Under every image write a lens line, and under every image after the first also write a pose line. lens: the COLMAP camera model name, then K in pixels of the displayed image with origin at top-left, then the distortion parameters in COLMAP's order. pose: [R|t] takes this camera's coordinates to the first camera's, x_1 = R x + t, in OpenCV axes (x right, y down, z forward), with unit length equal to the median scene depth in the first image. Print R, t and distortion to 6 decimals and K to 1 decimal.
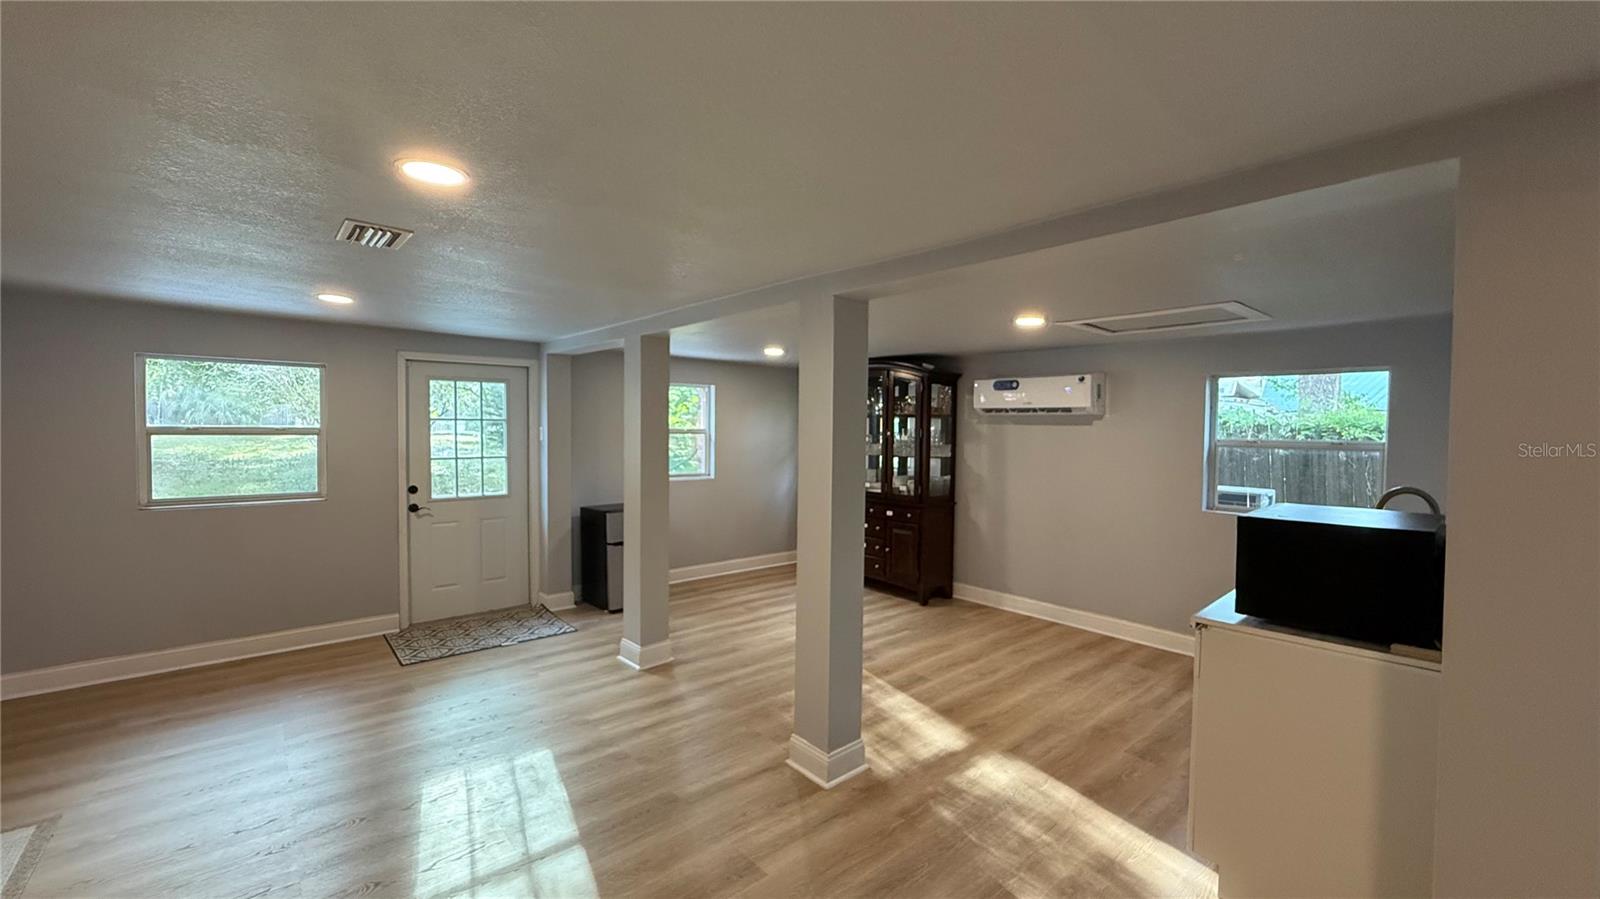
lens RADIAL K [[637.0, 0, 800.0], [0, 637.0, 449.5], [0, 0, 1]] dist [-0.000426, 0.000132]
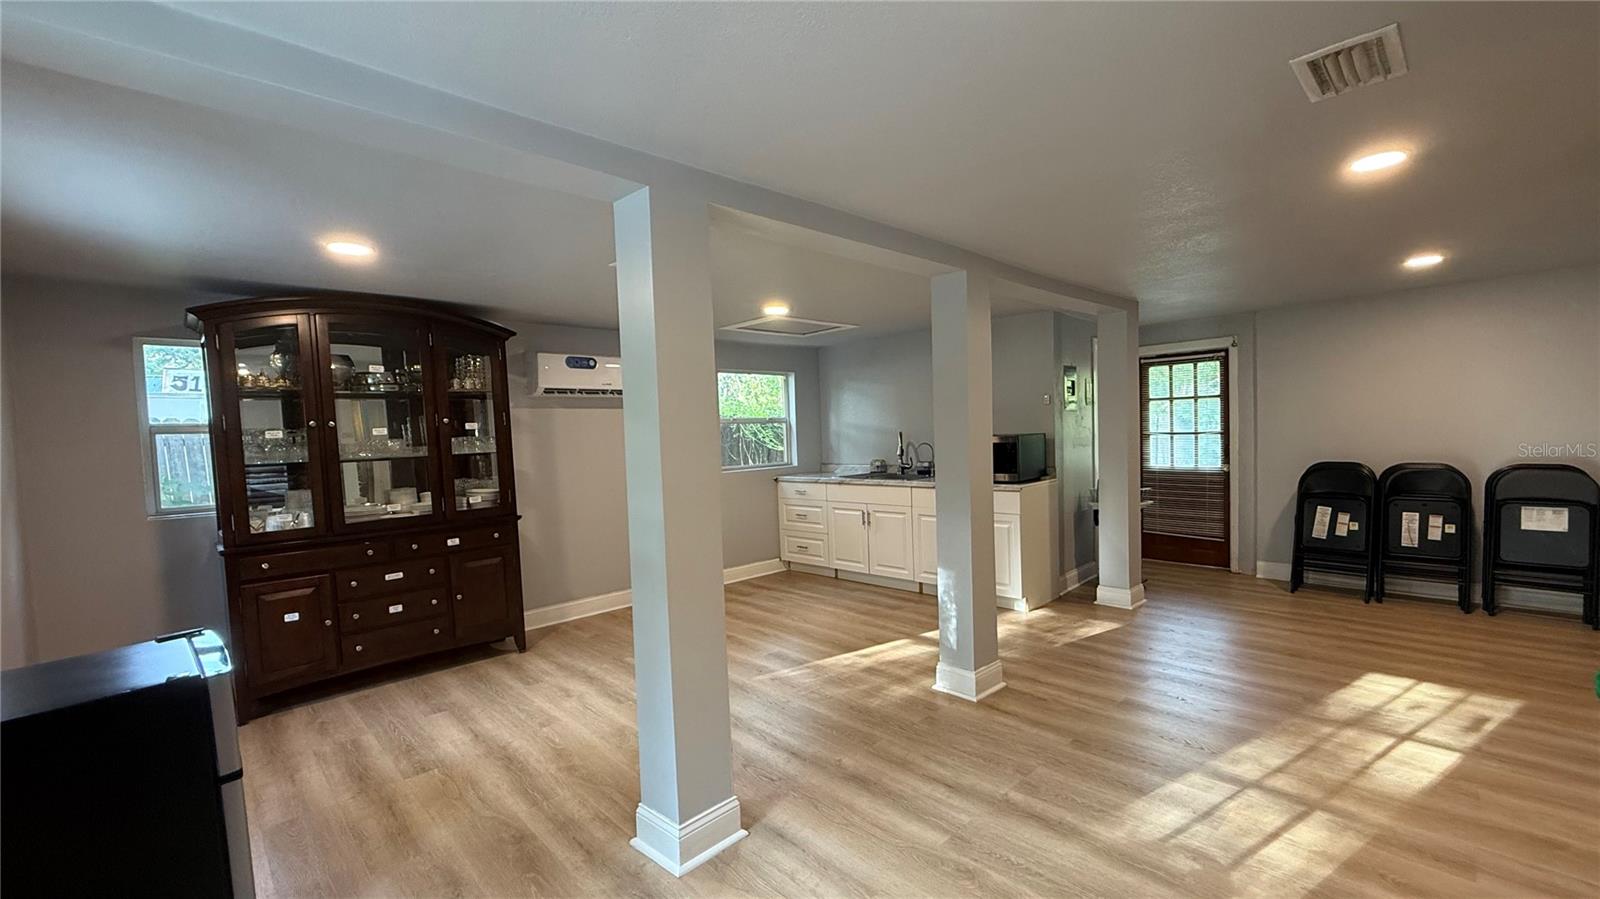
lens RADIAL K [[675.4, 0, 800.0], [0, 675.4, 449.5], [0, 0, 1]] dist [-0.000099, 0.000017]
pose [[-0.036368, -0.054389, 0.997857, -0.642333], [0.067644, 0.996094, 0.056758, -0.012965], [-0.997046, 0.069563, -0.032547, 0.740584]]
